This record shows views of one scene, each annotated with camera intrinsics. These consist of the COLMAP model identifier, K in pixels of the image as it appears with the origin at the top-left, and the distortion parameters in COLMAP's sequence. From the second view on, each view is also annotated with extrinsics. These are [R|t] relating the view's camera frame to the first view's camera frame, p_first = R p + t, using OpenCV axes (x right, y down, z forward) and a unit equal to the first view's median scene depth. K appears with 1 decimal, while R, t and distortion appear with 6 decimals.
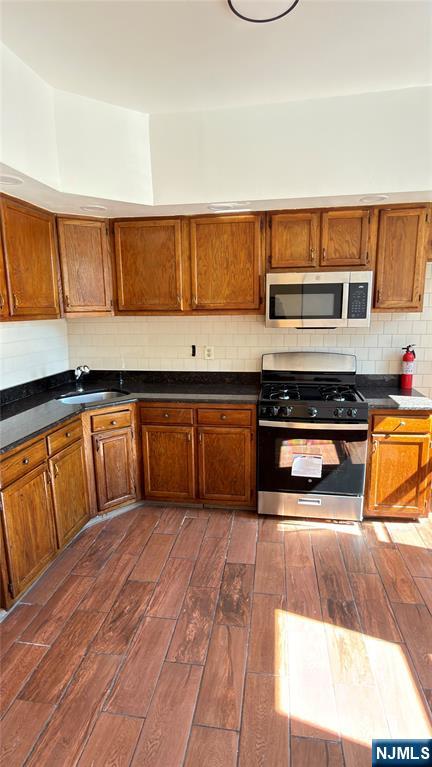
lens RADIAL K [[397.1, 0, 218.5], [0, 397.1, 389.0], [0, 0, 1]] dist [-0.003484, -0.000603]
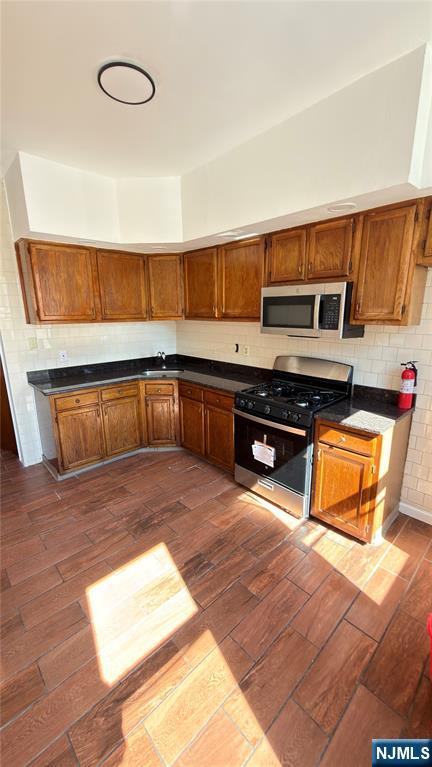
lens RADIAL K [[306.6, 0, 219.9], [0, 306.6, 389.3], [0, 0, 1]] dist [-0.001721, 0.000215]
pose [[0.786532, 0.162011, -0.595920, 0.622991], [-0.126894, 0.986782, 0.100791, -0.069624], [0.604372, -0.003656, 0.796694, 0.199406]]
